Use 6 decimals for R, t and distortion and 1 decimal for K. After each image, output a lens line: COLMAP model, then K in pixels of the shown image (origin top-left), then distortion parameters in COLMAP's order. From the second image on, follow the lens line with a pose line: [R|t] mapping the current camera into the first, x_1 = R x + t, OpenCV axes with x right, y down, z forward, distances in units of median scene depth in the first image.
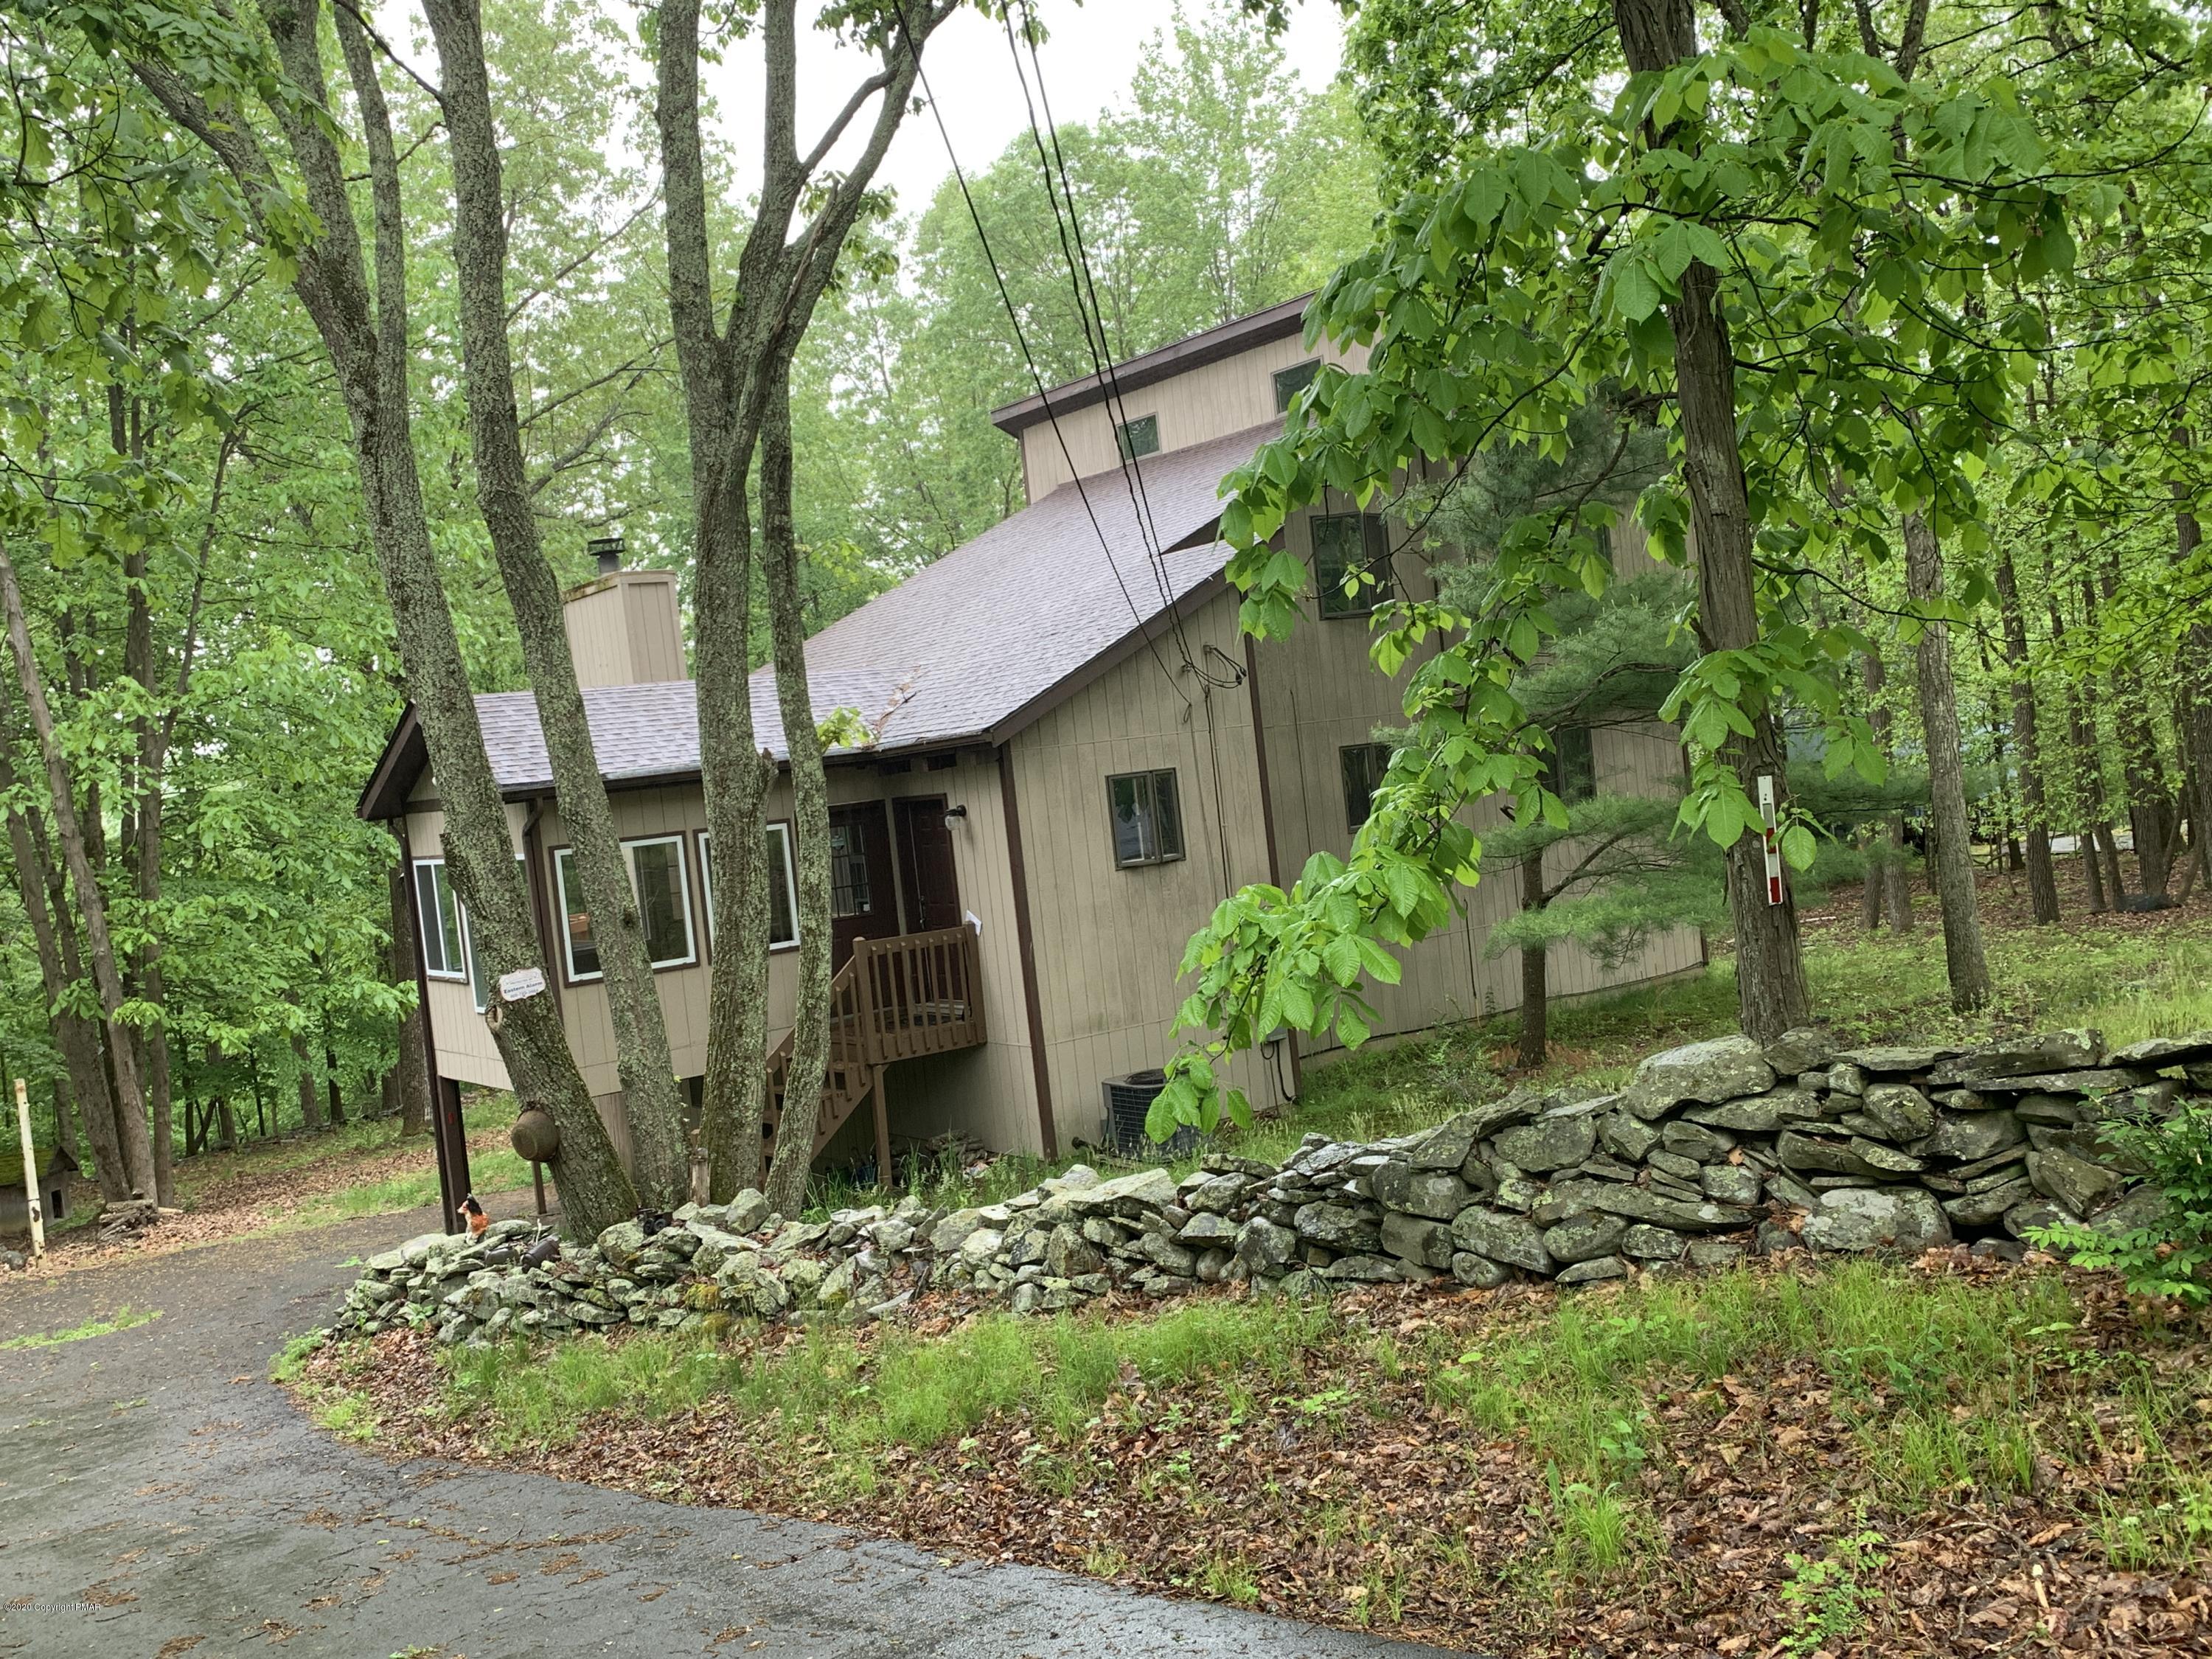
lens RADIAL K [[1992.9, 0, 1131.6], [0, 1992.9, 819.3], [0, 0, 1]] dist [0.055836, -0.103083]
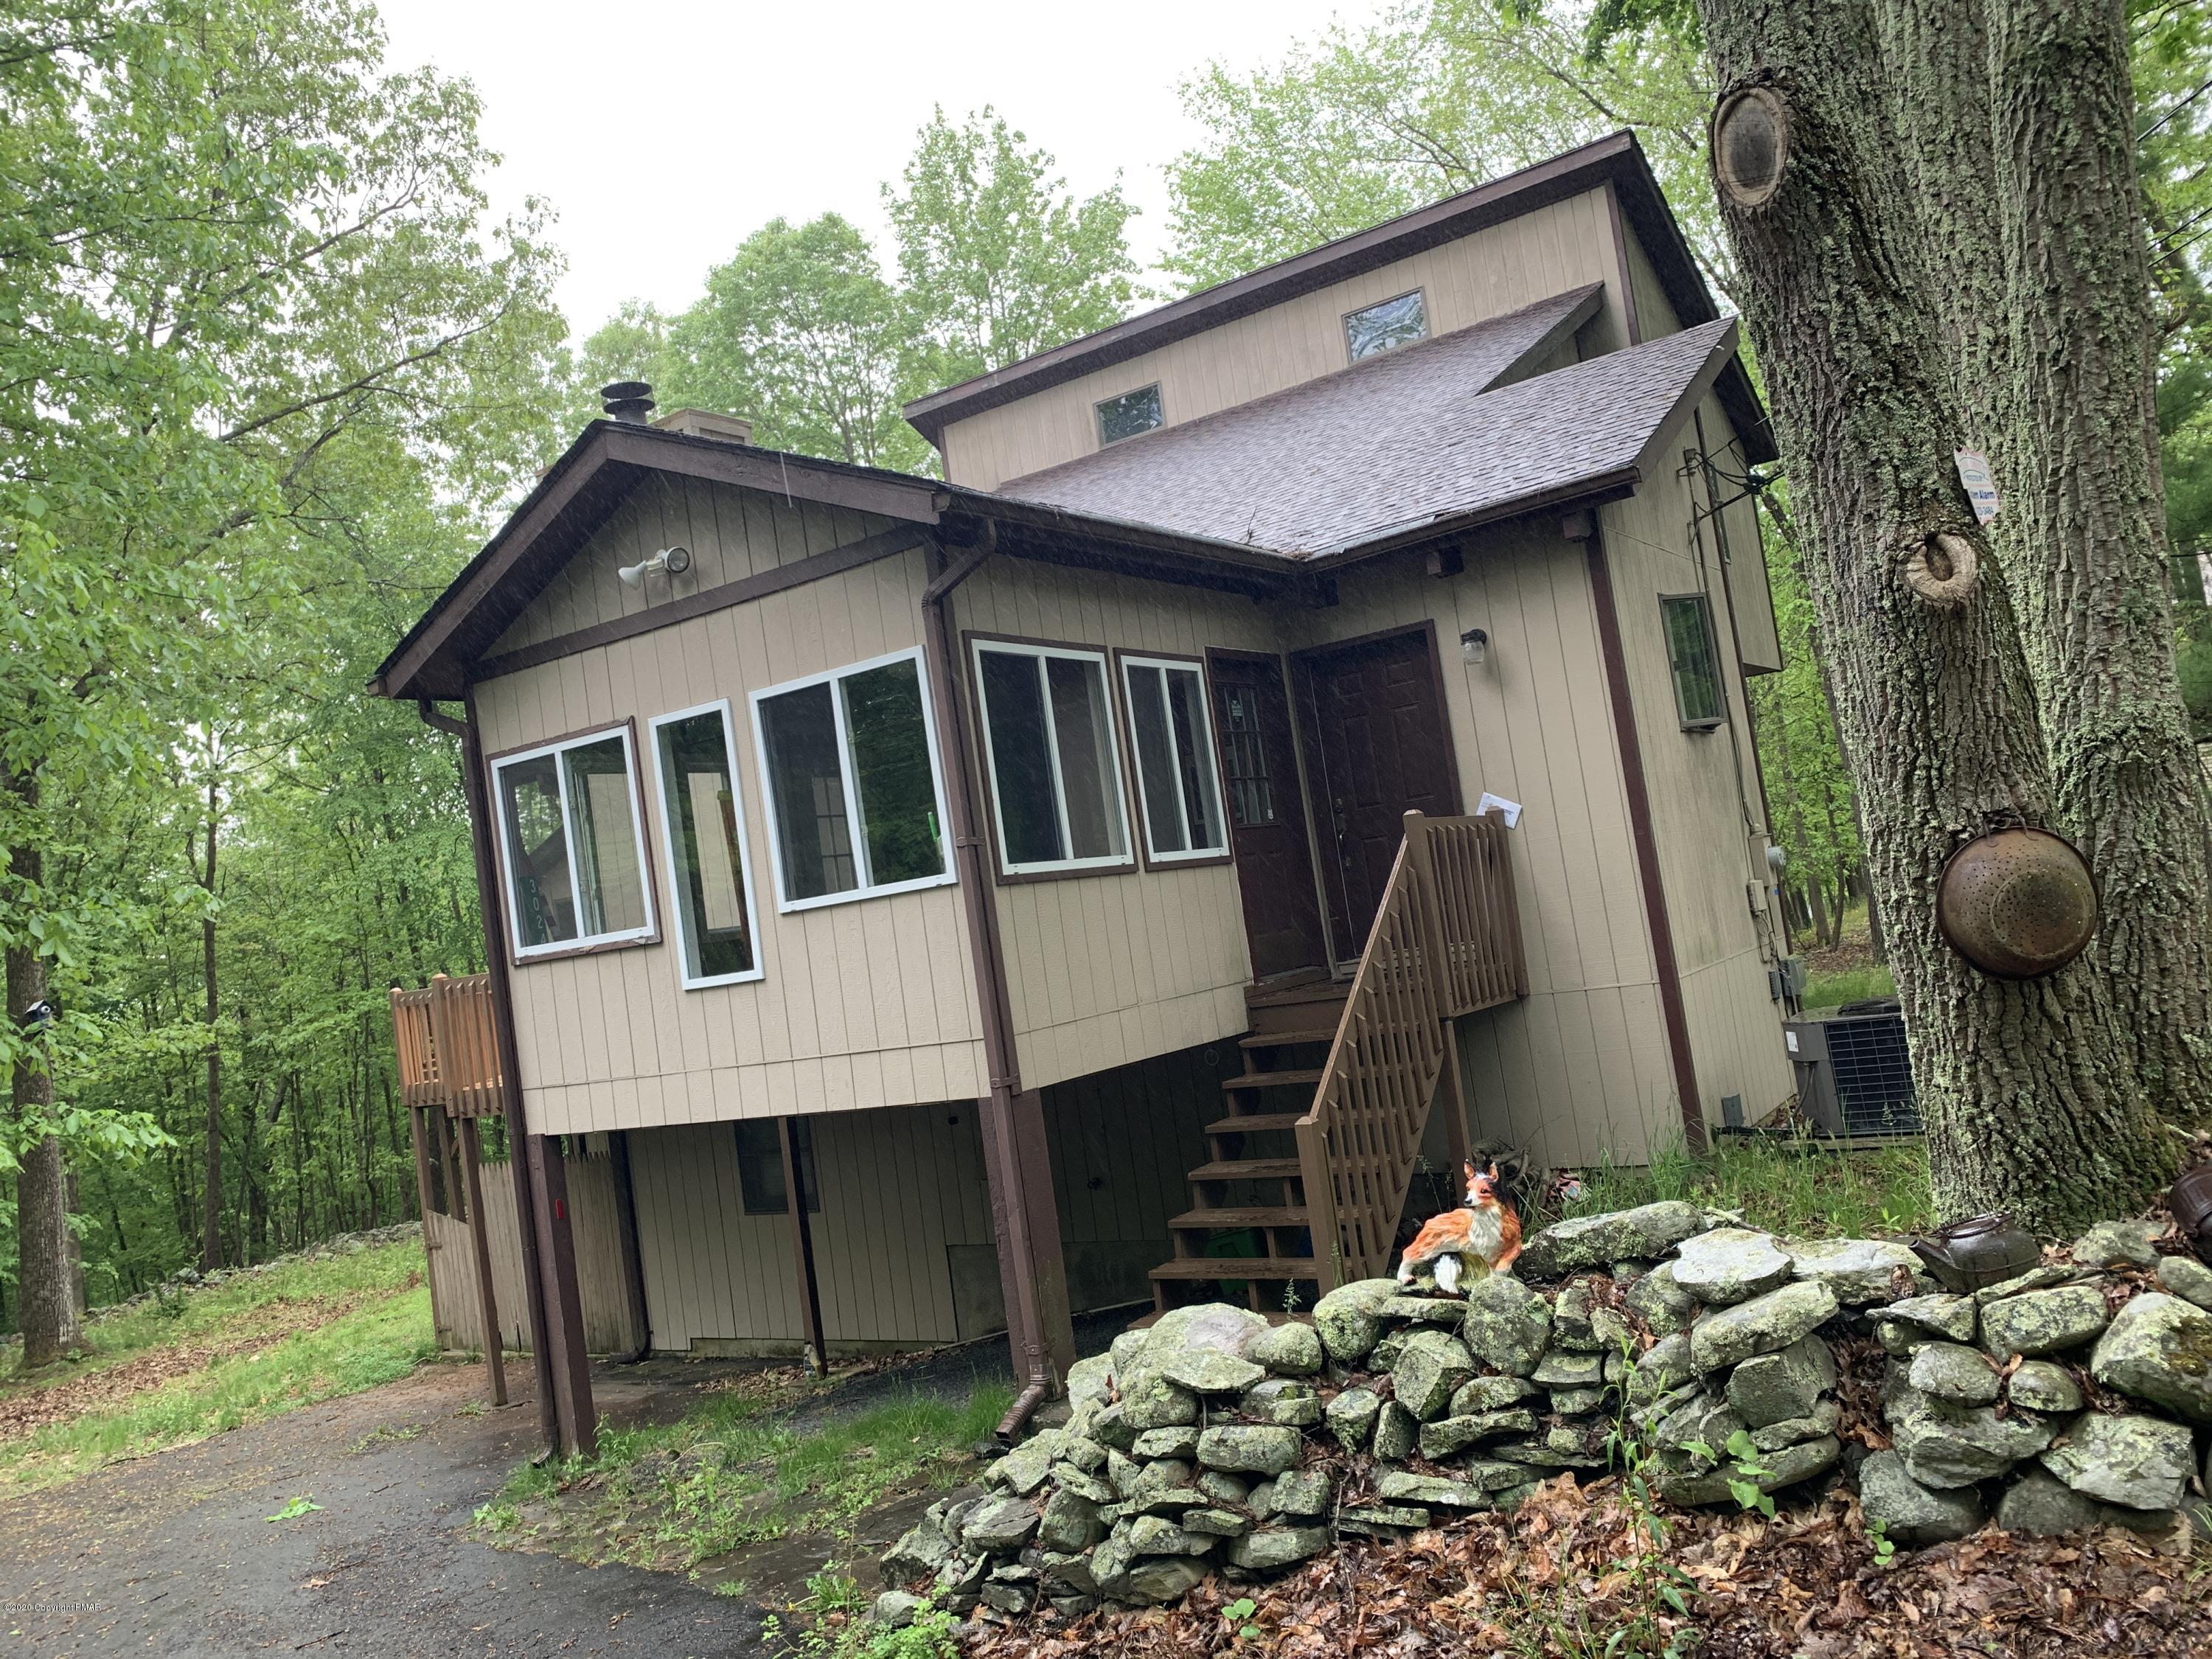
lens RADIAL K [[1672.4, 0, 1107.0], [0, 1672.4, 825.3], [0, 0, 1]] dist [0.014074, -0.013833]
pose [[0.943213, -0.006630, 0.332122, -0.575337], [0.051092, 0.990800, -0.125321, 0.179077], [-0.328236, 0.135173, 0.934874, 0.797172]]
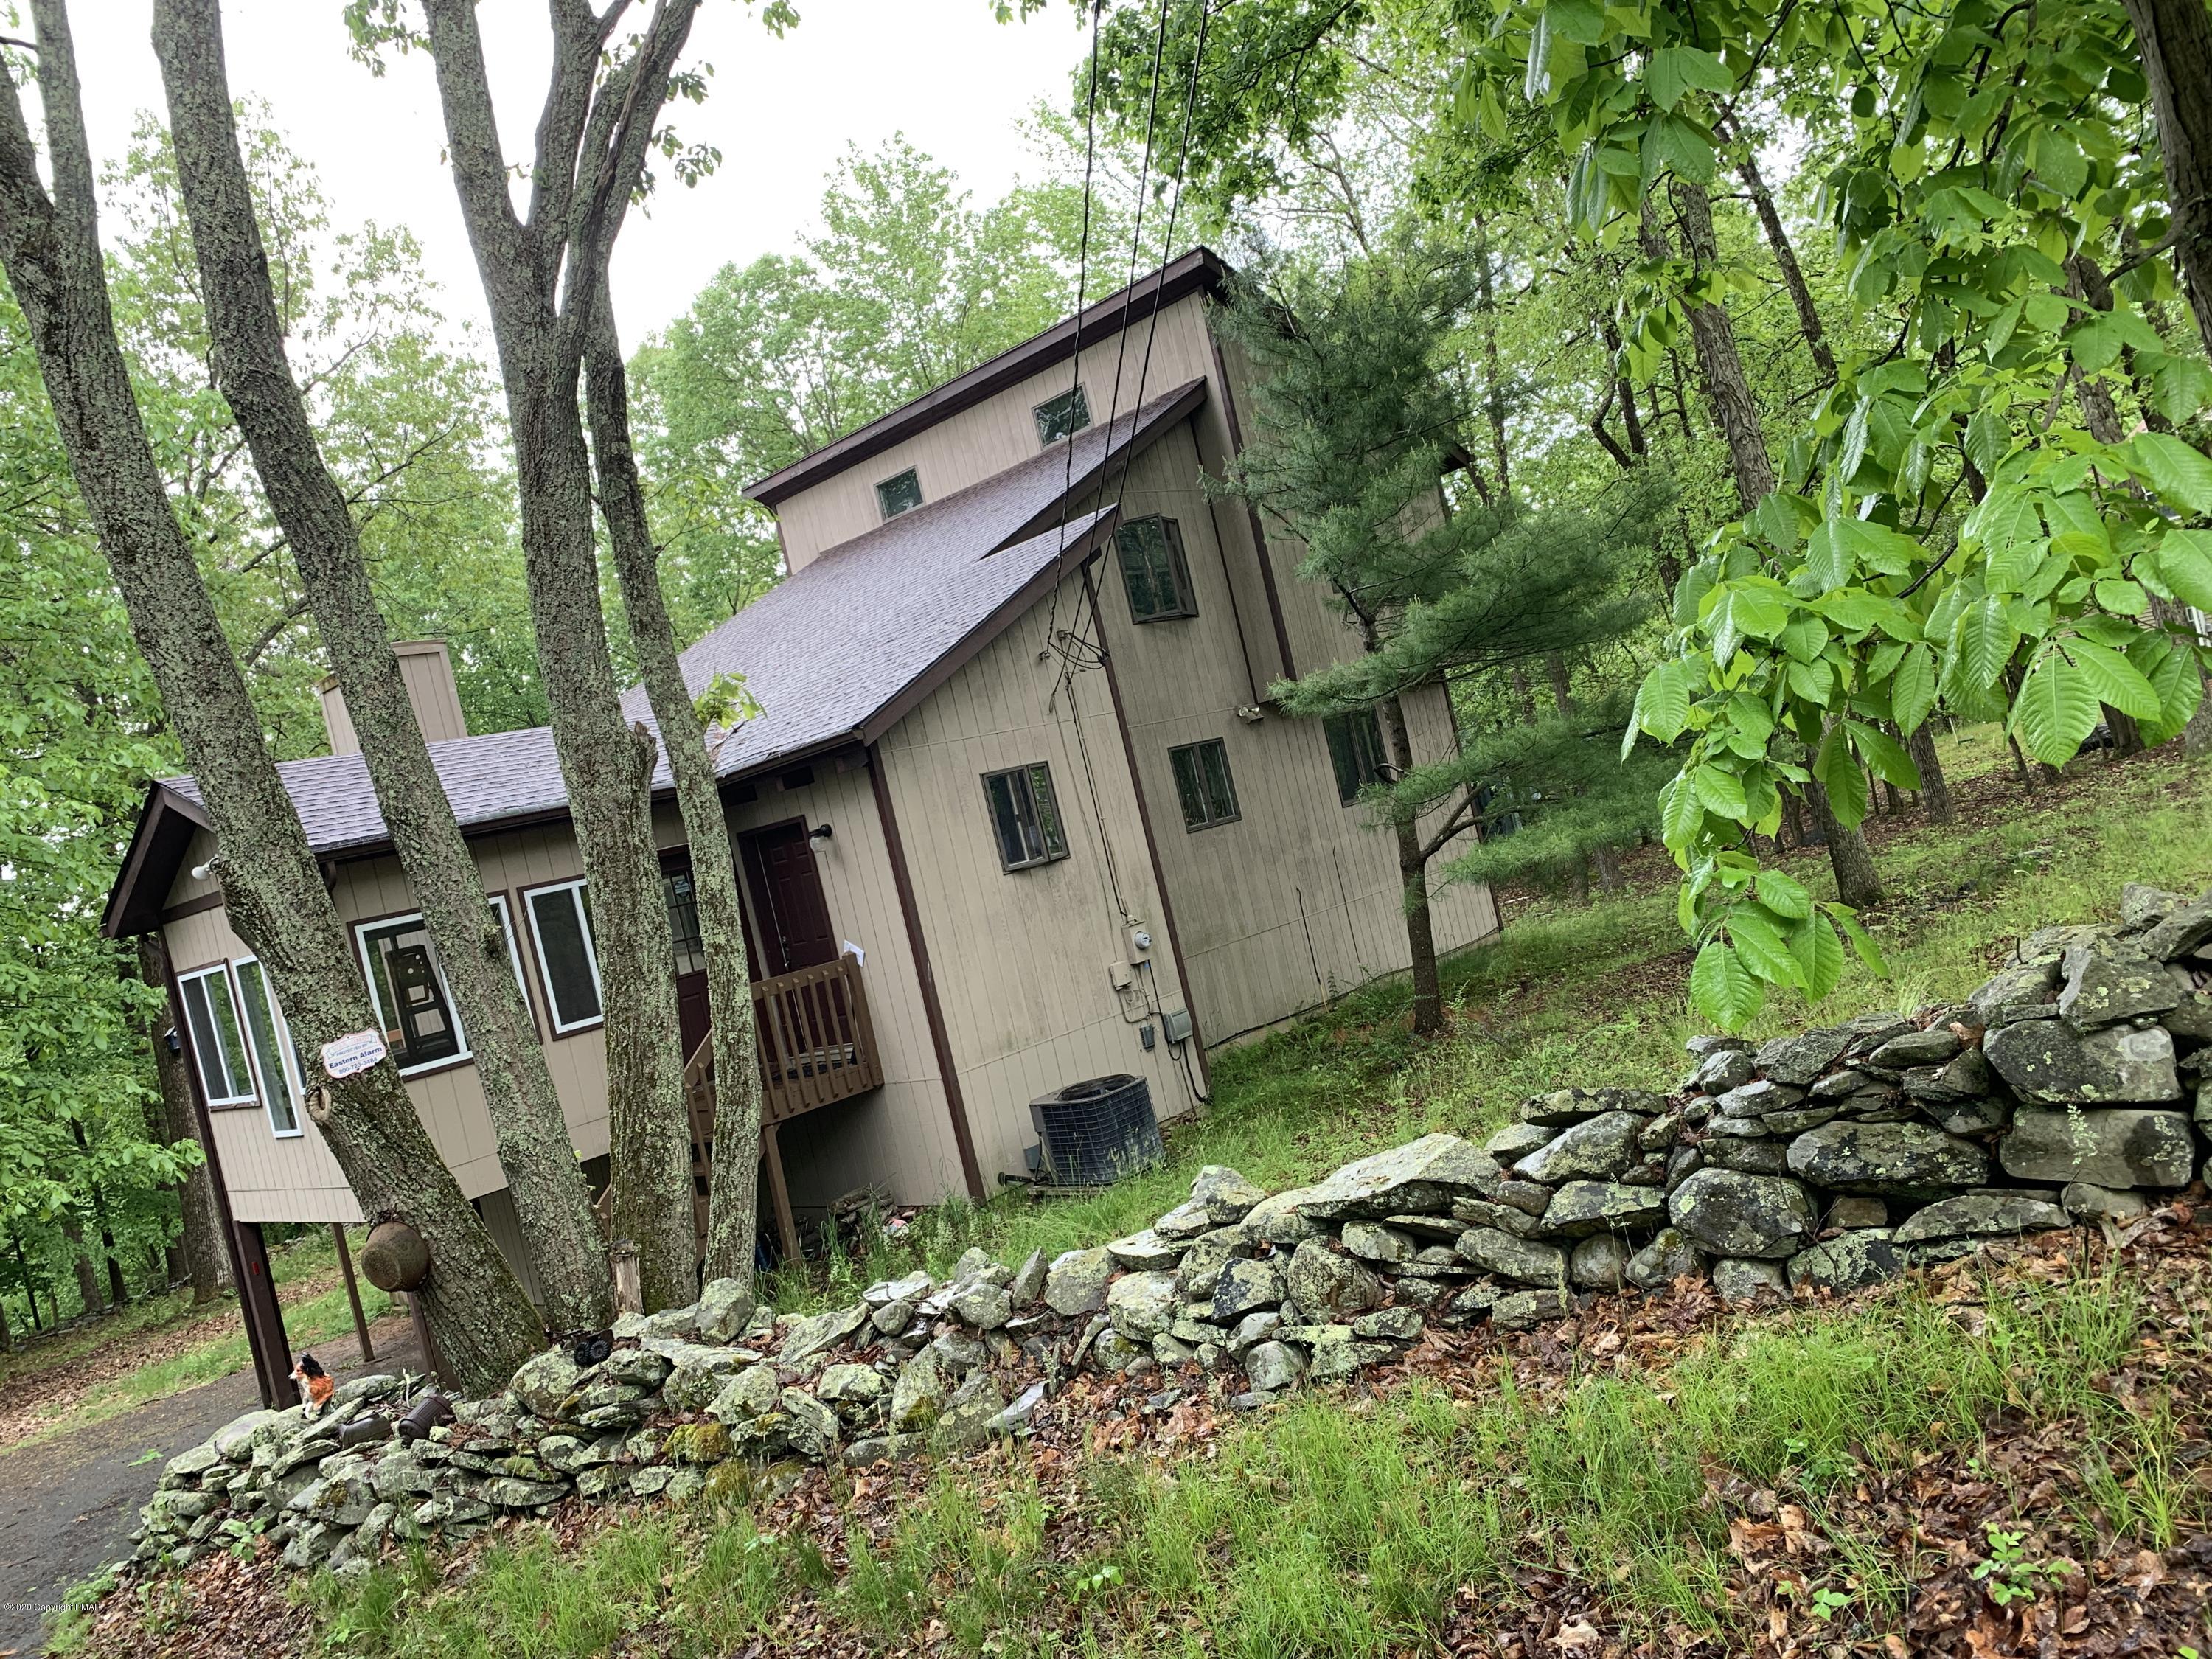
lens RADIAL K [[1672.4, 0, 1110.7], [0, 1672.4, 821.4], [0, 0, 1]] dist [0.014074, -0.013833]
pose [[0.977841, -0.118816, 0.172365, -0.133389], [0.128501, 0.990636, -0.046123, 0.064468], [-0.165271, 0.067250, 0.983953, 0.355277]]
